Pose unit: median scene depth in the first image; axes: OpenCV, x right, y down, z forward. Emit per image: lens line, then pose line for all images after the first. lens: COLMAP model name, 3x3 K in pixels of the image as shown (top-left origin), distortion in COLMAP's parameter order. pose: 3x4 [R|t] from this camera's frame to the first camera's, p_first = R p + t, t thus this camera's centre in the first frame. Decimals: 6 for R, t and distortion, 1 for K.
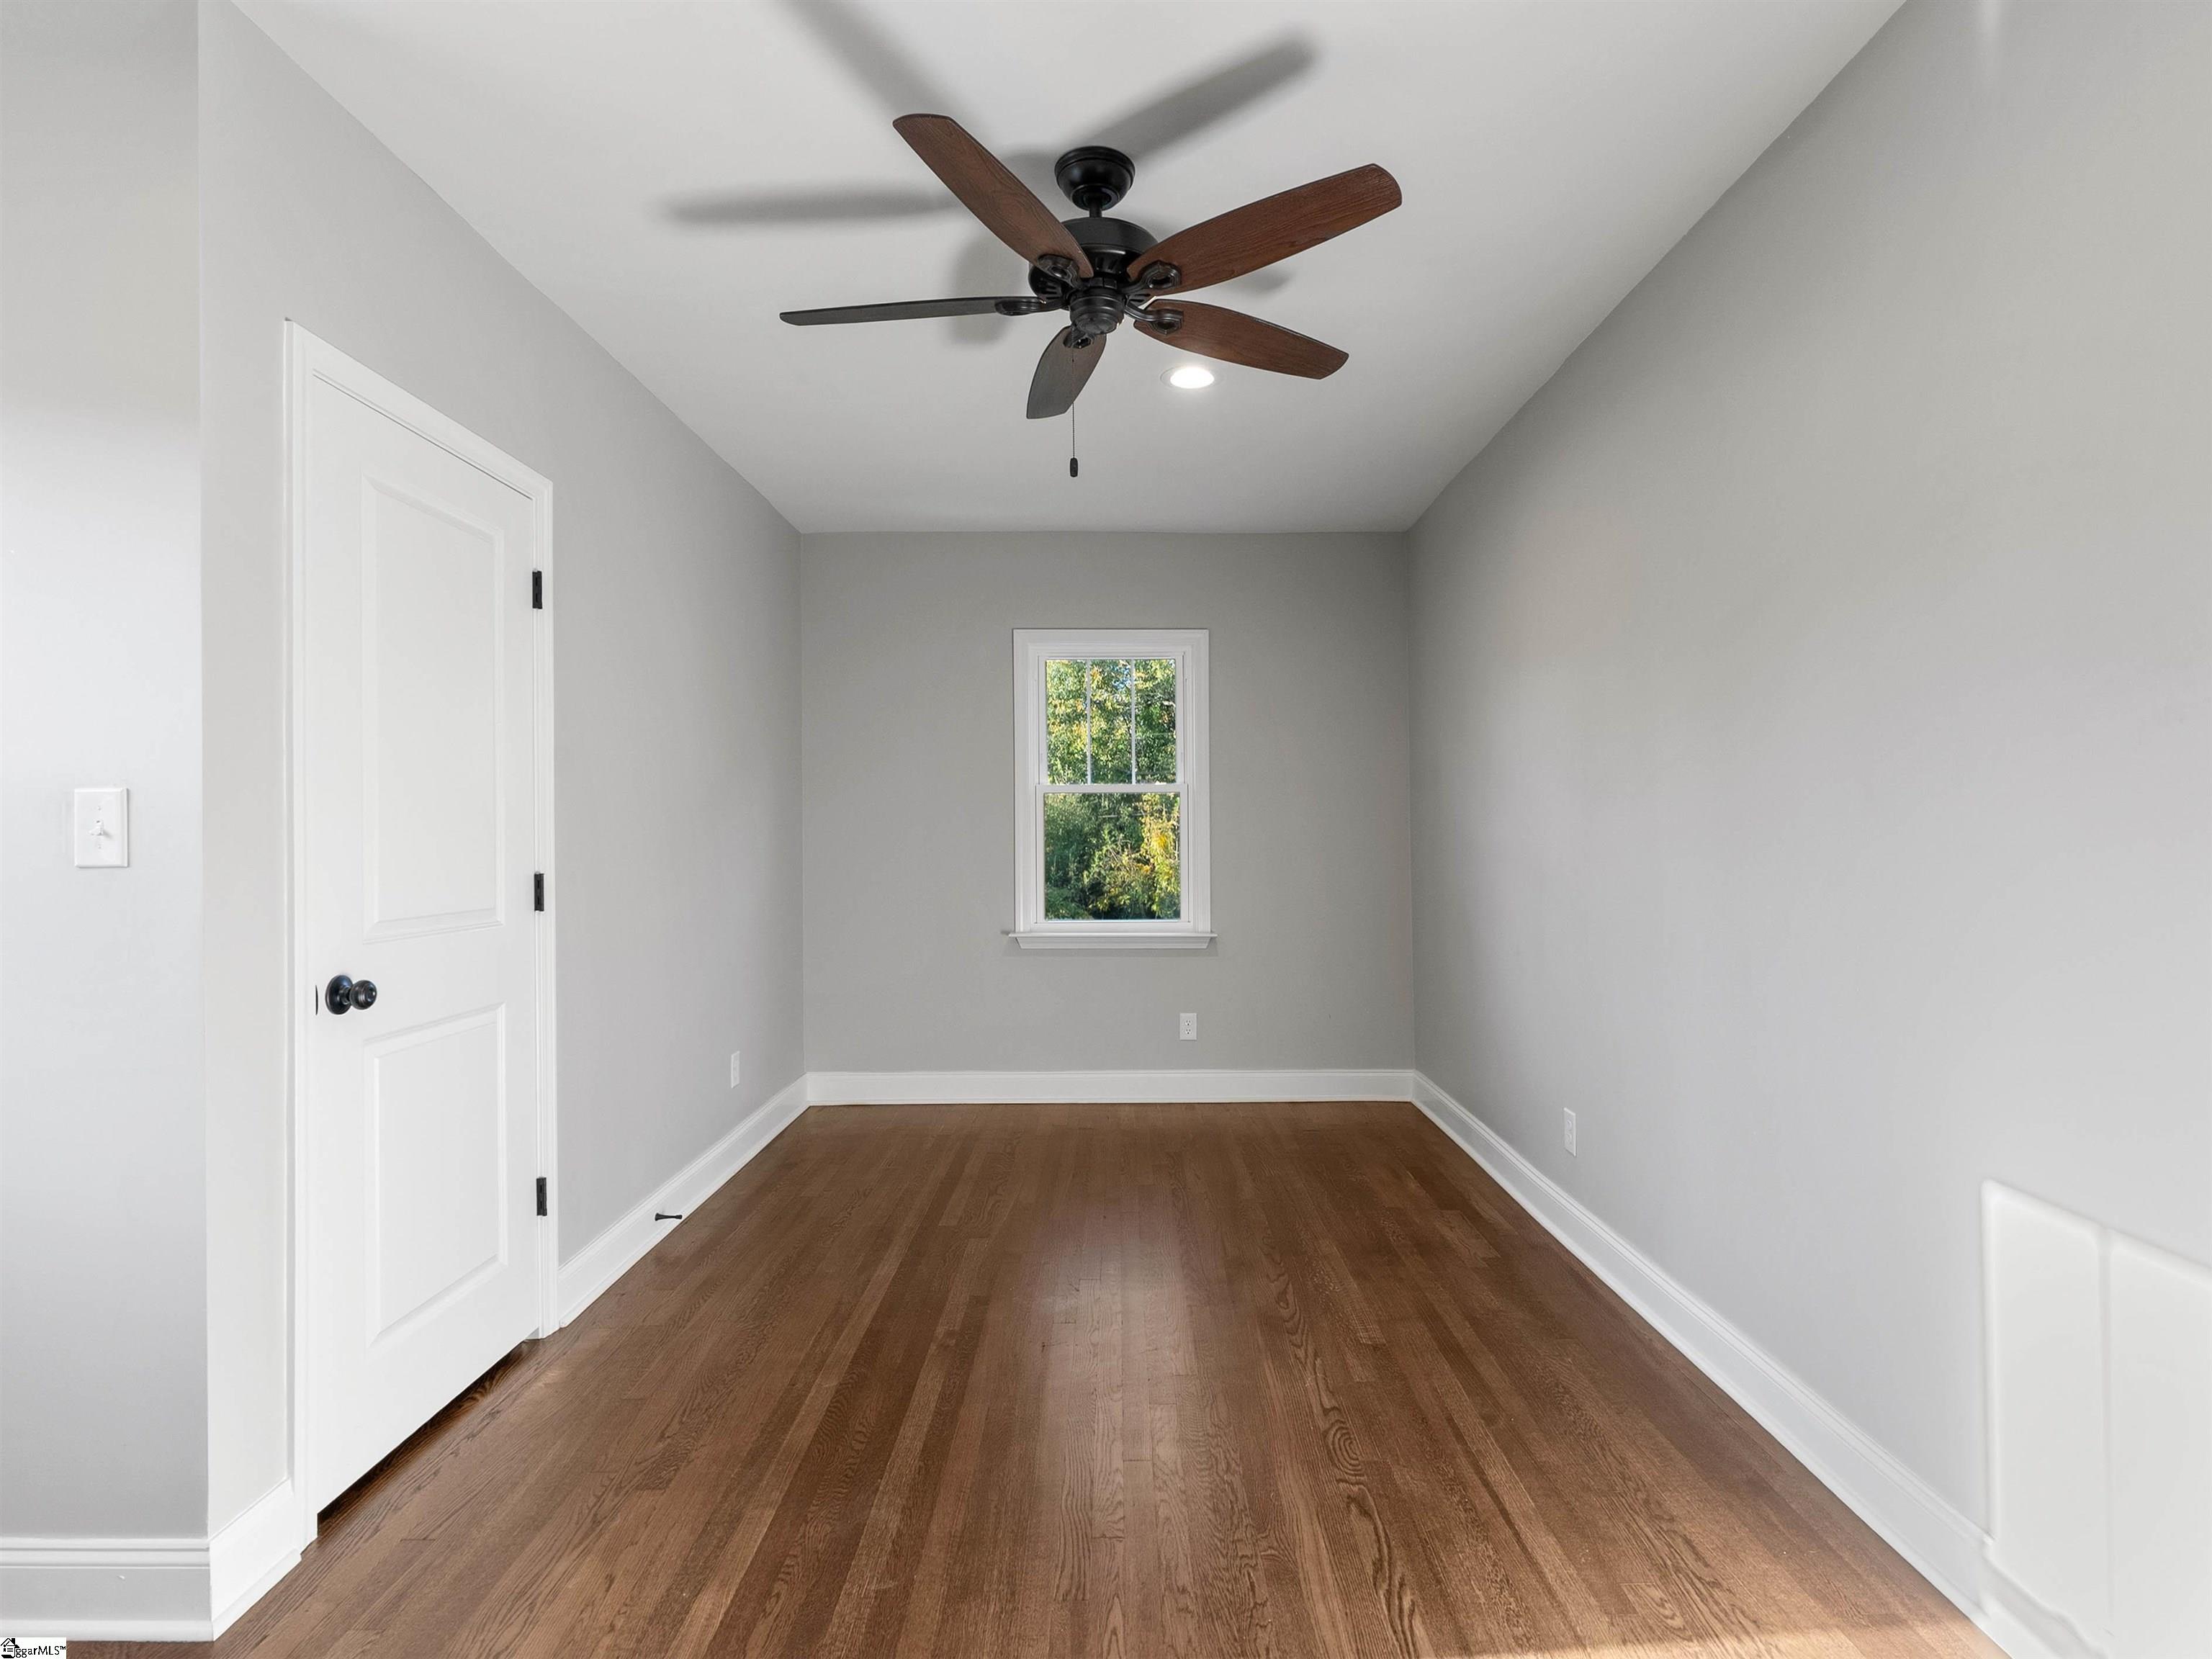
lens RADIAL K [[1122.4, 0, 1118.9], [0, 1122.4, 818.1], [0, 0, 1]] dist [-0.015112, 0.006571]
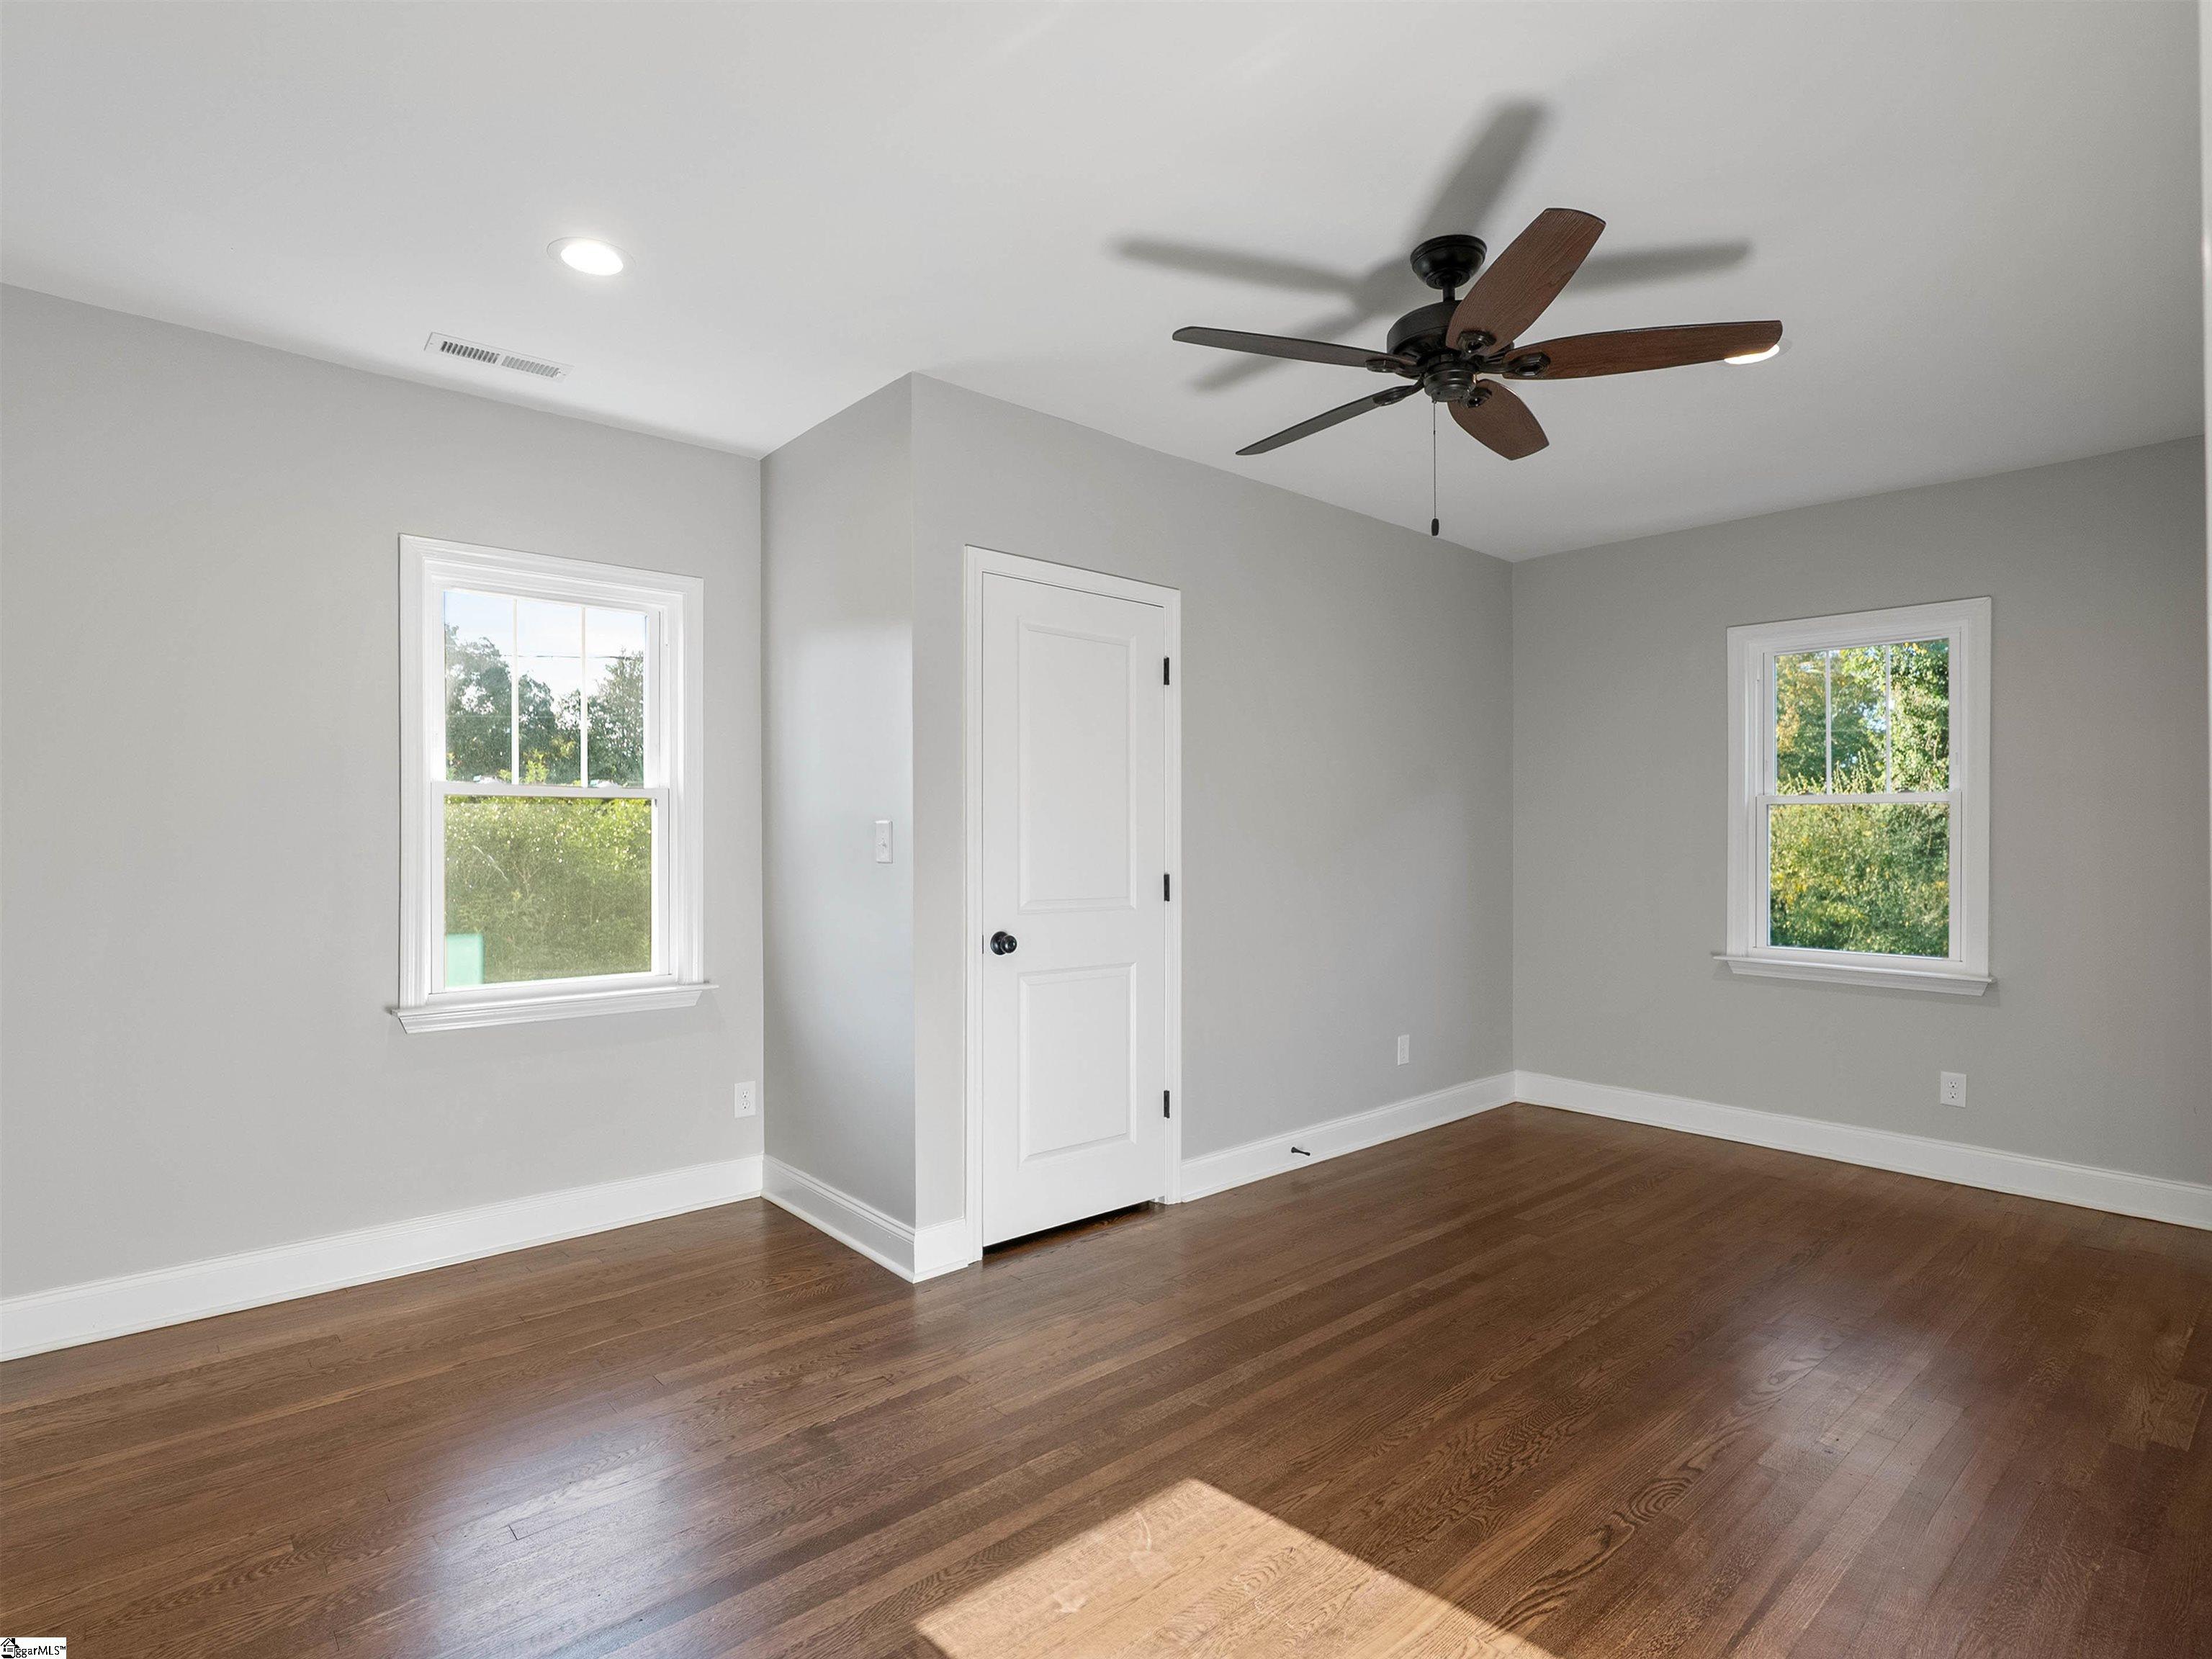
lens RADIAL K [[1122.4, 0, 1105.5], [0, 1122.4, 836.3], [0, 0, 1]] dist [-0.015112, 0.006571]
pose [[0.664616, 0.008074, -0.747141, 0.479006], [0.001248, 0.999928, 0.011916, -0.014897], [0.747184, -0.008852, 0.664559, 0.006671]]
